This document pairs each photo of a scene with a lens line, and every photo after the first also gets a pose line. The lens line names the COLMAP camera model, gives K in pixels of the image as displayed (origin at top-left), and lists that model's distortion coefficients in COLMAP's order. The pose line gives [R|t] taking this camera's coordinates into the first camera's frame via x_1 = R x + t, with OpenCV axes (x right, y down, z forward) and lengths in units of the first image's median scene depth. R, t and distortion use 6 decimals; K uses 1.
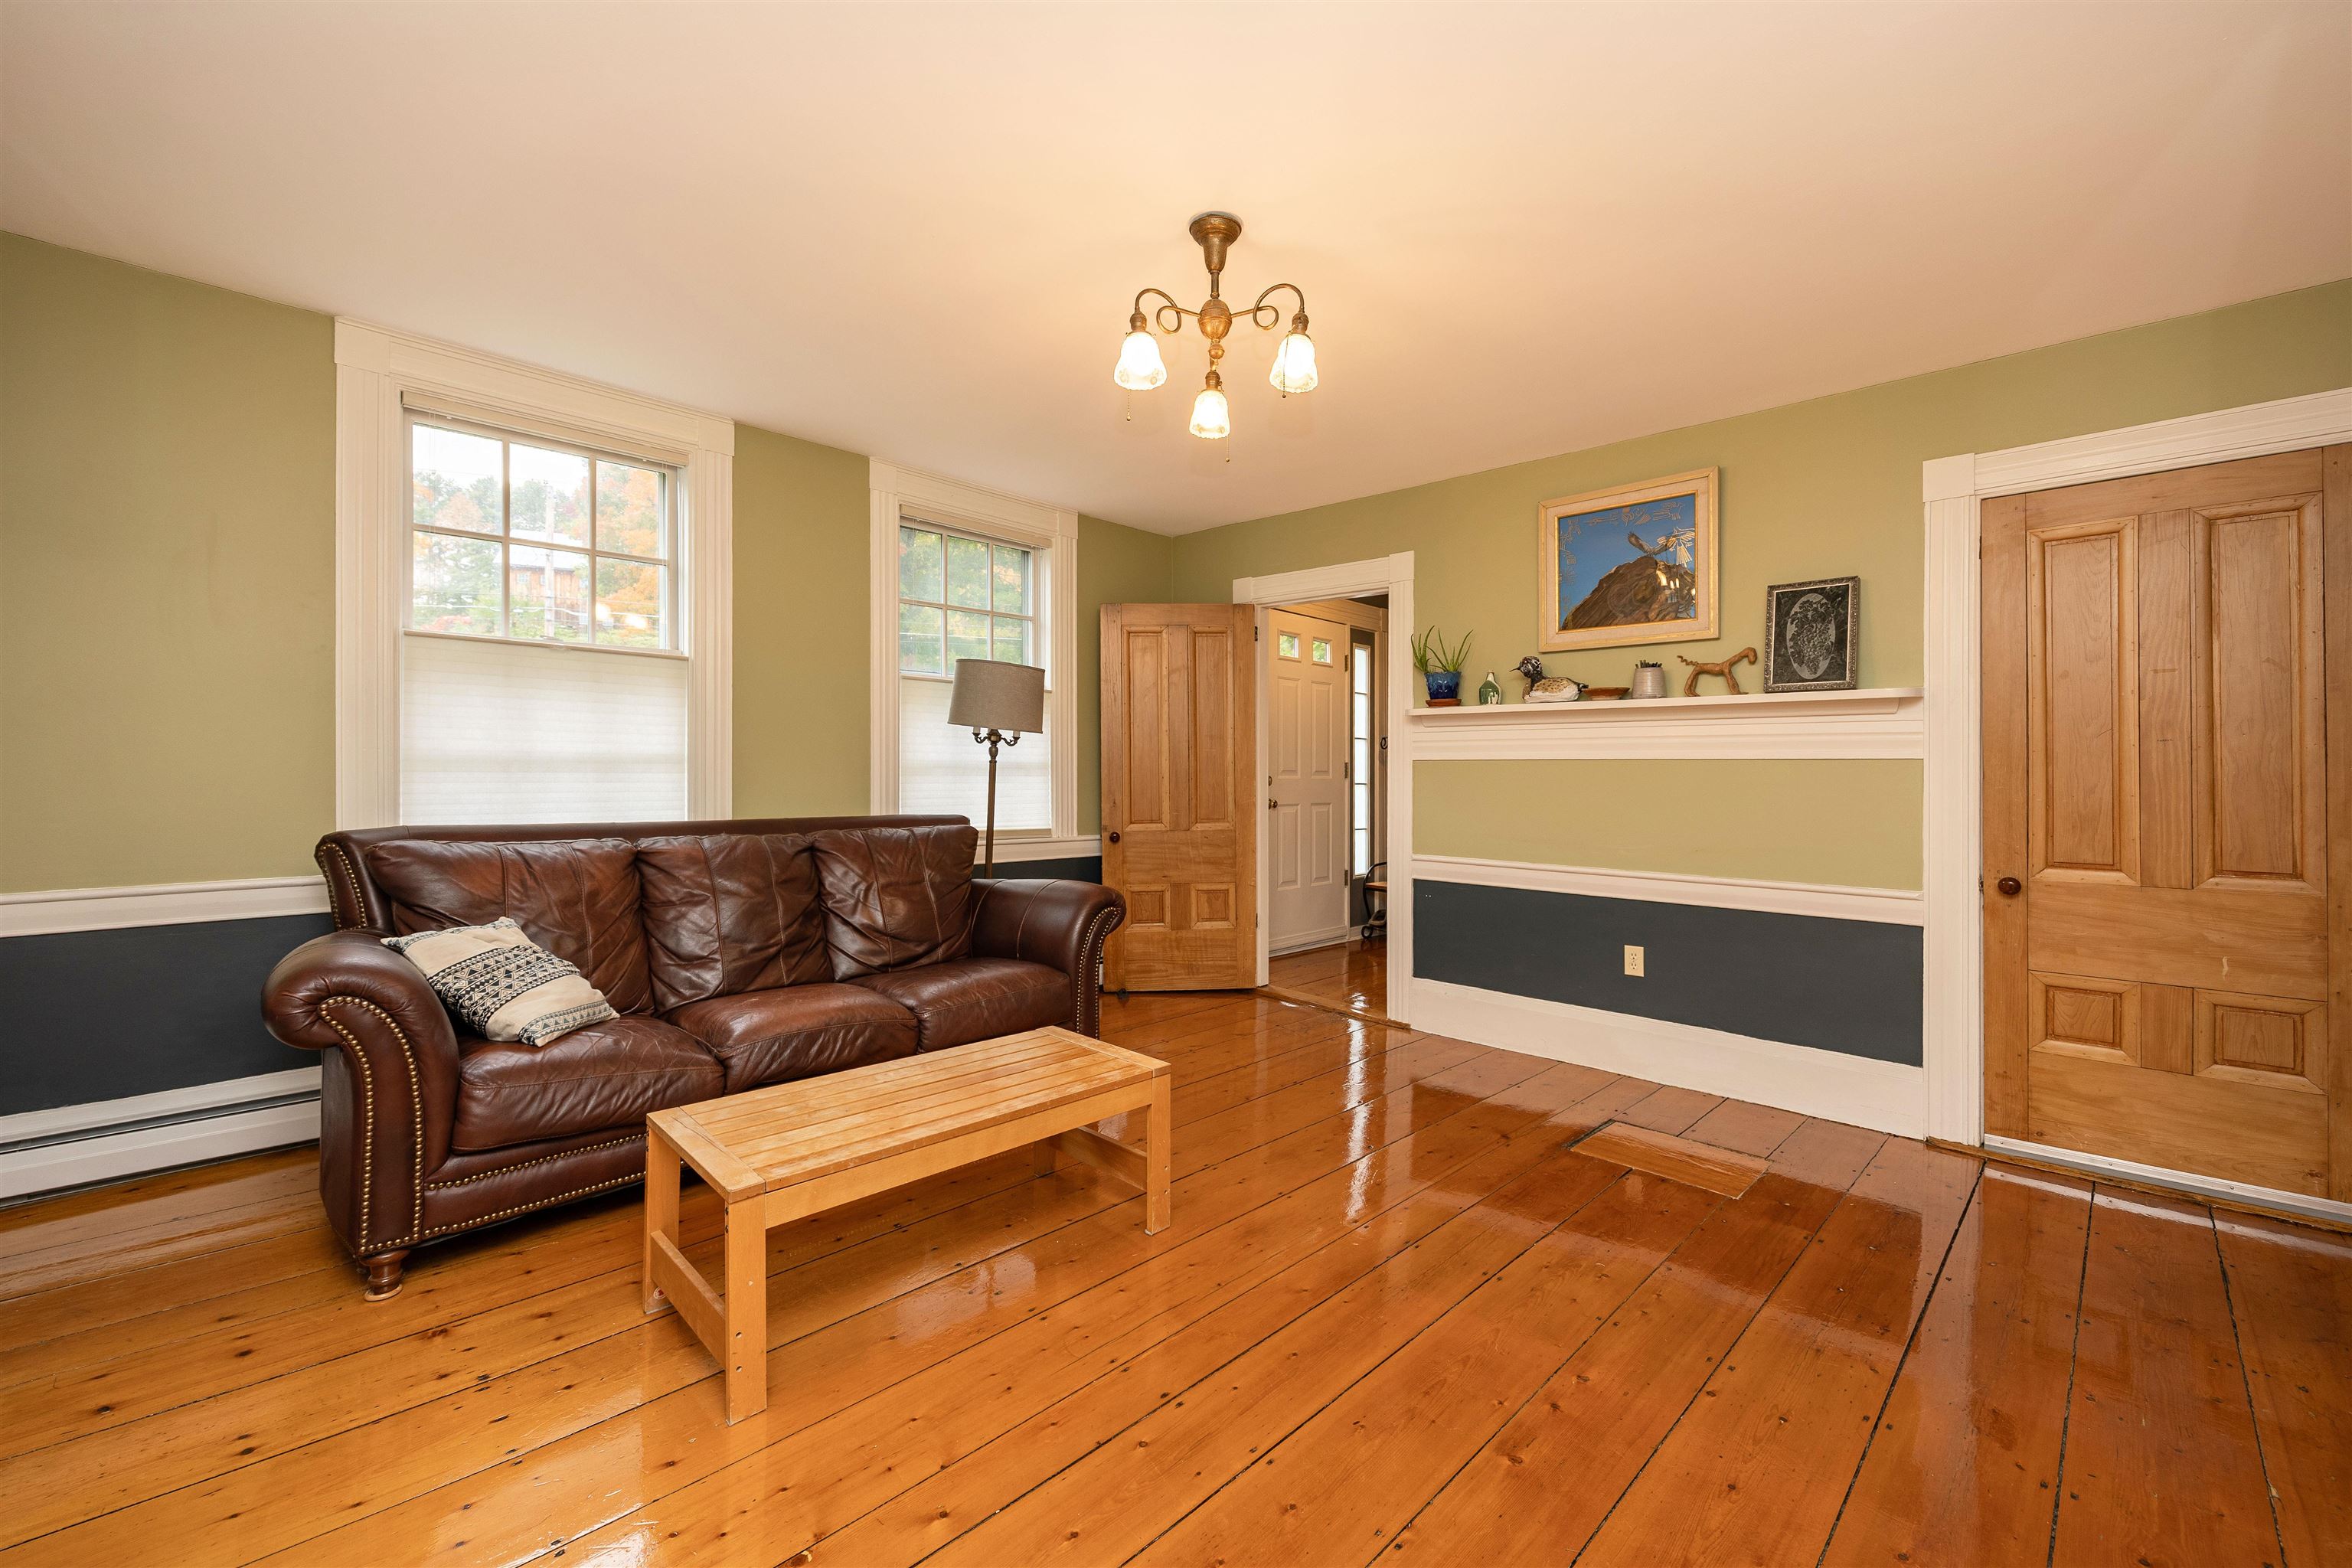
lens RADIAL K [[926.6, 0, 1221.8], [0, 926.6, 767.7], [0, 0, 1]] dist [-0.005671, -0.000638]
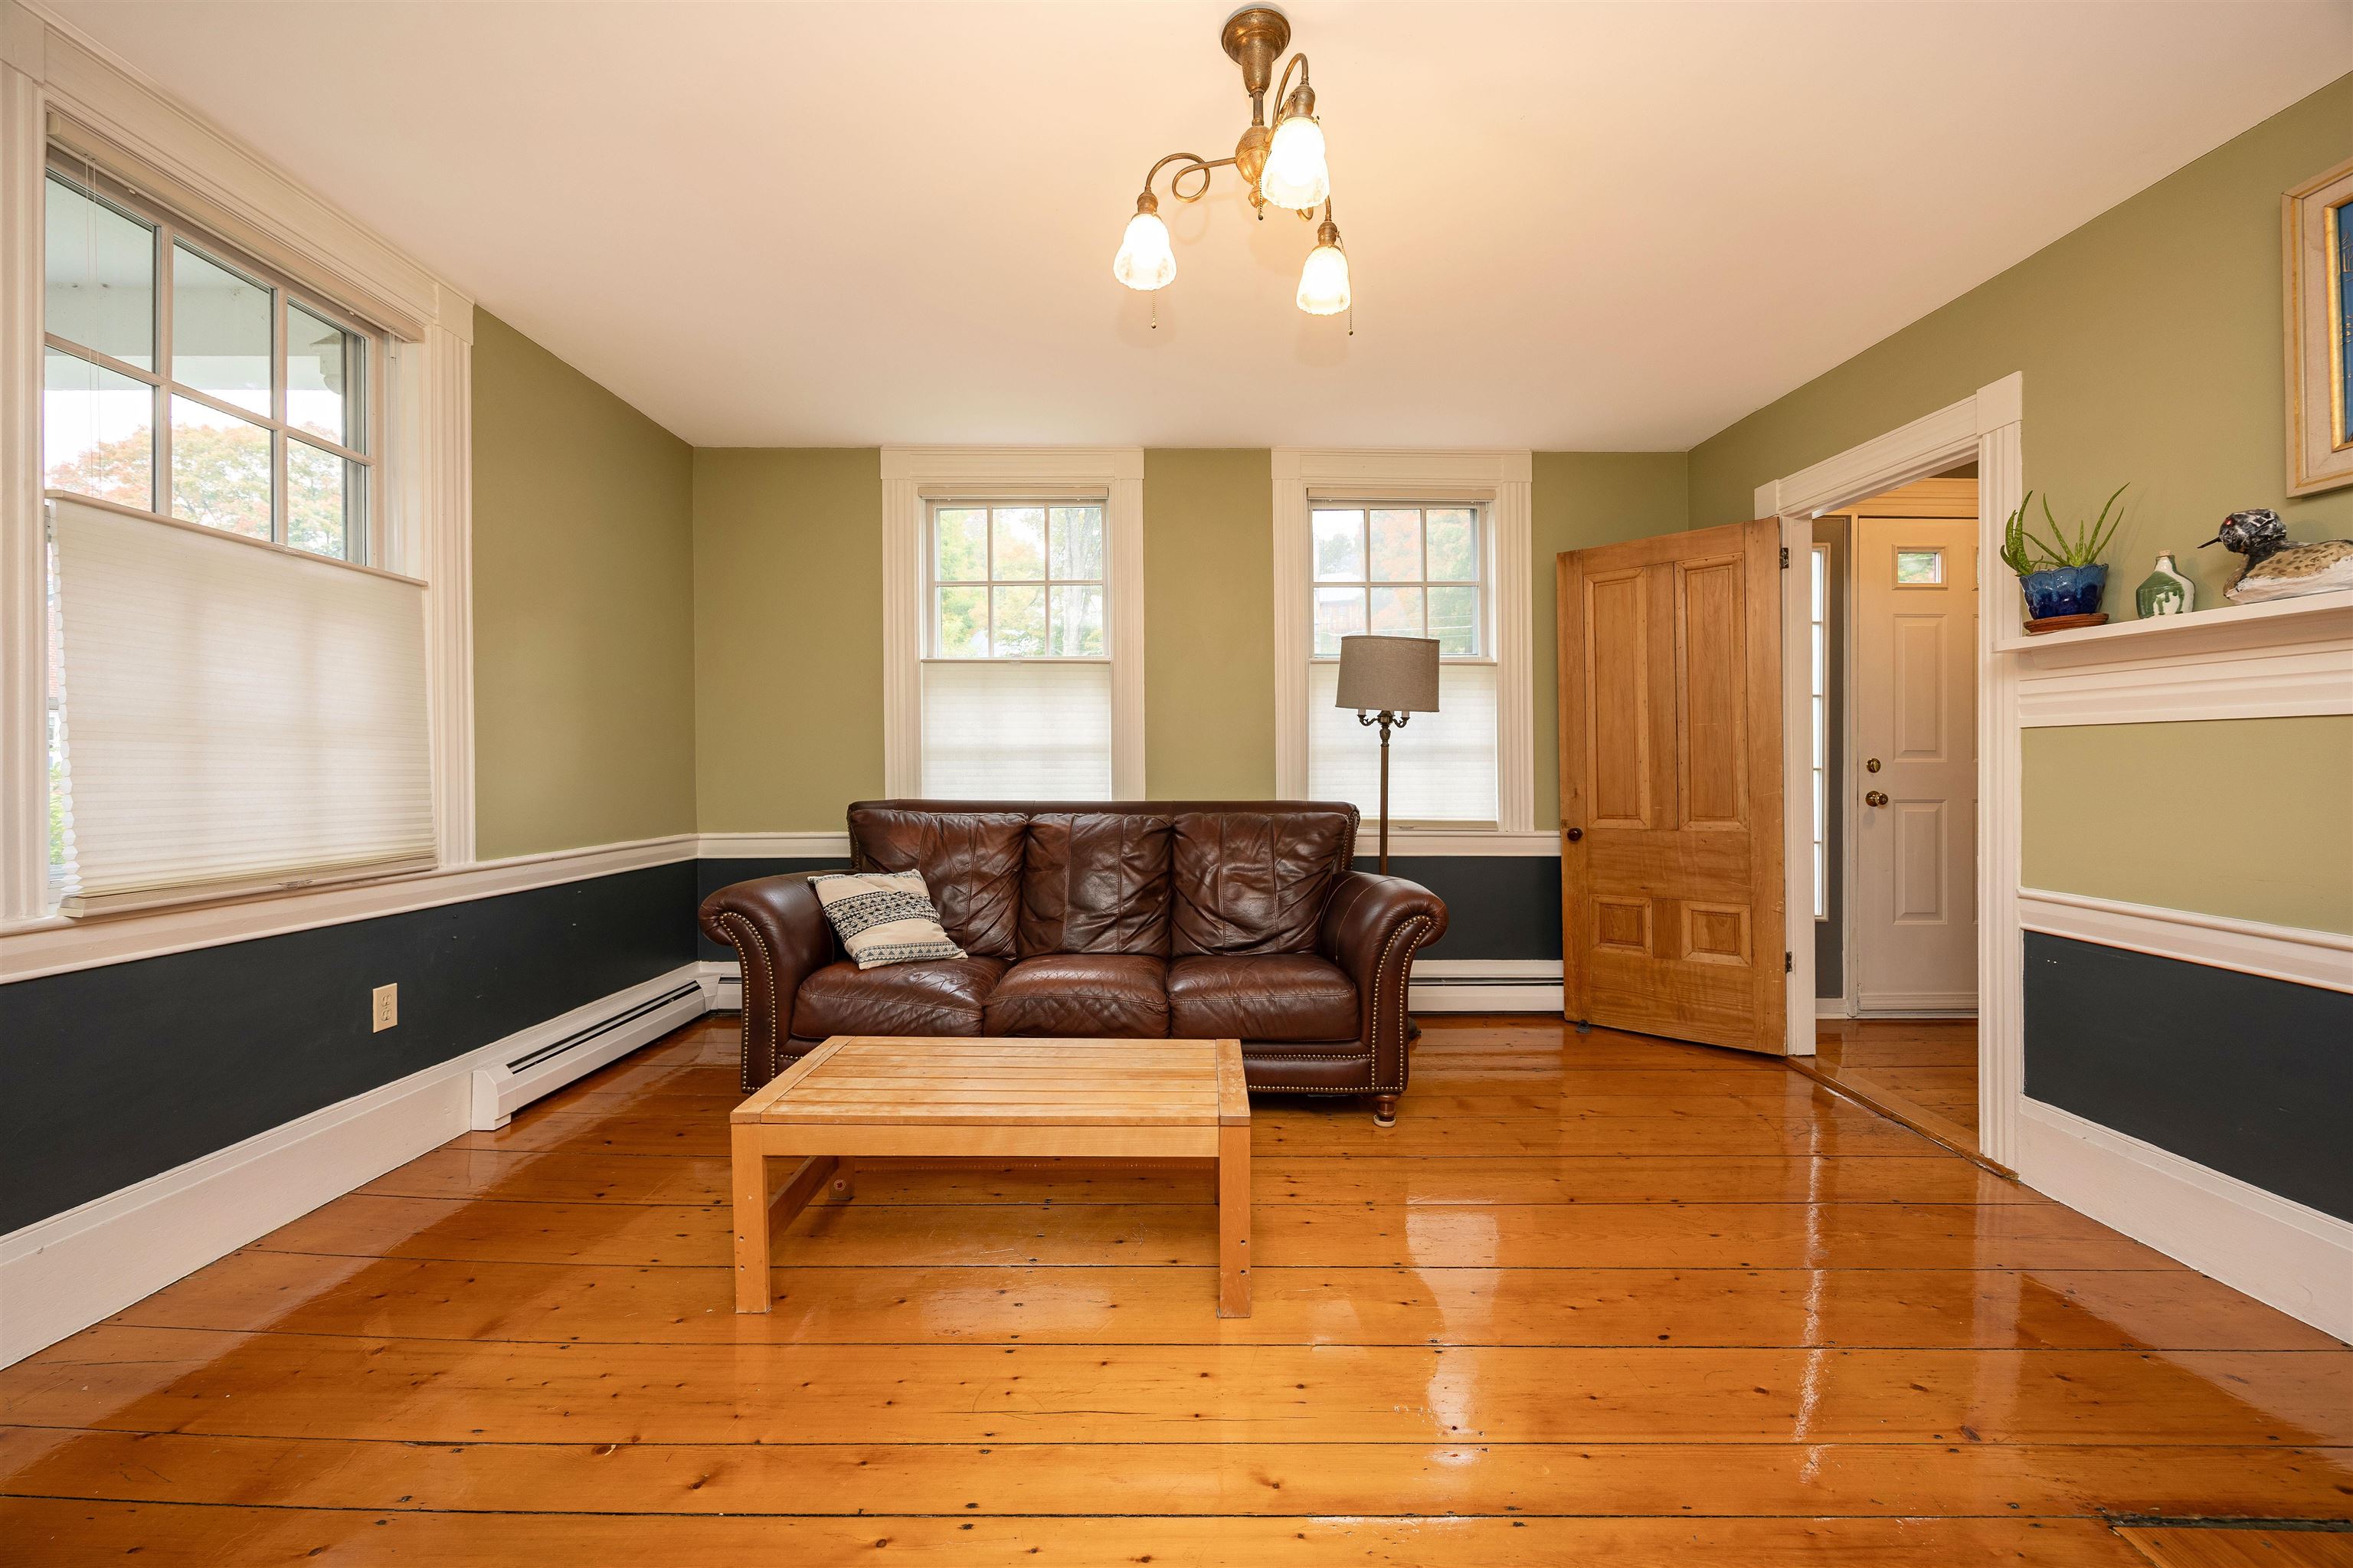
lens RADIAL K [[897.9, 0, 1205.8], [0, 897.9, 766.5], [0, 0, 1]] dist [-0.006944, 0.000697]
pose [[0.695975, -0.005425, -0.718046, 0.271669], [0.012231, 0.999916, 0.004301, 0.008551], [0.717962, -0.011776, 0.695982, 0.250137]]
